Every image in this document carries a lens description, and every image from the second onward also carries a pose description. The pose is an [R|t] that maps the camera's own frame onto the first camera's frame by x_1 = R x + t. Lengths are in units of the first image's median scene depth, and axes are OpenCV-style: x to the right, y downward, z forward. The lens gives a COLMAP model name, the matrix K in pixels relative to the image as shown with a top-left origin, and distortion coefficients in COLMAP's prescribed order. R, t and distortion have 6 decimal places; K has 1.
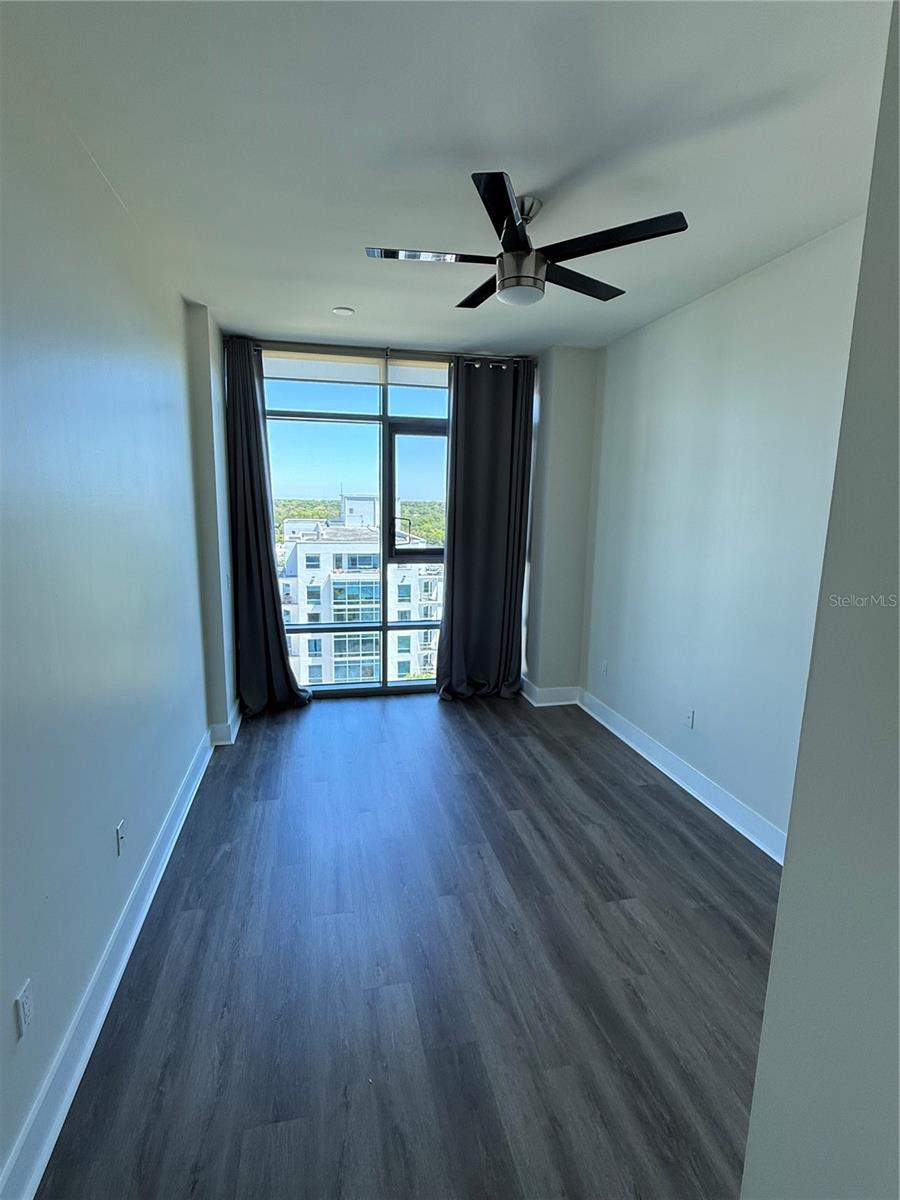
lens RADIAL K [[575.2, 0, 450.0], [0, 575.2, 600.0], [0, 0, 1]] dist [-0.013613, -0.000022]
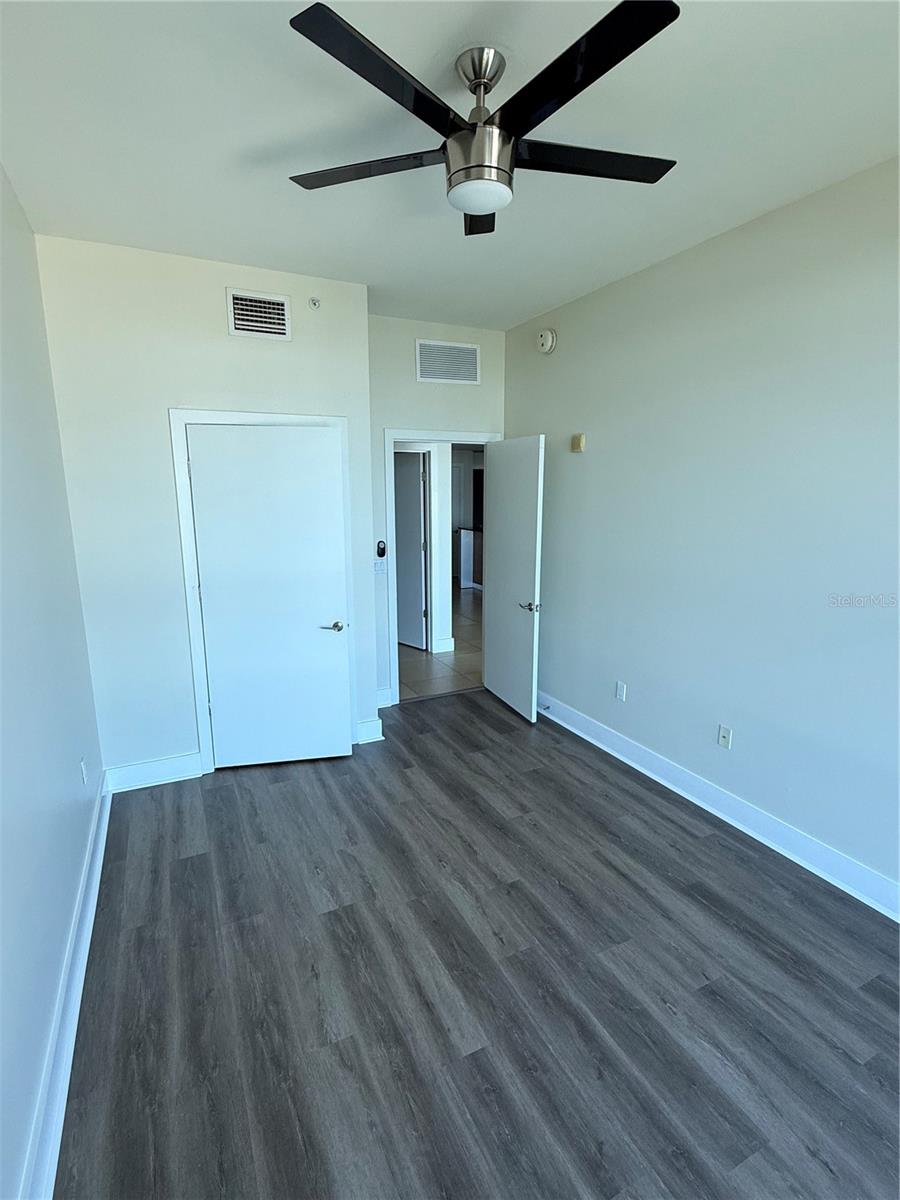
lens RADIAL K [[575.2, 0, 450.0], [0, 575.2, 600.0], [0, 0, 1]] dist [-0.013613, -0.000022]
pose [[-0.972901, 0.030178, -0.229246, 0.285359], [-0.052919, 0.936071, 0.347809, -0.259990], [0.225086, 0.350515, -0.909107, 1.547183]]
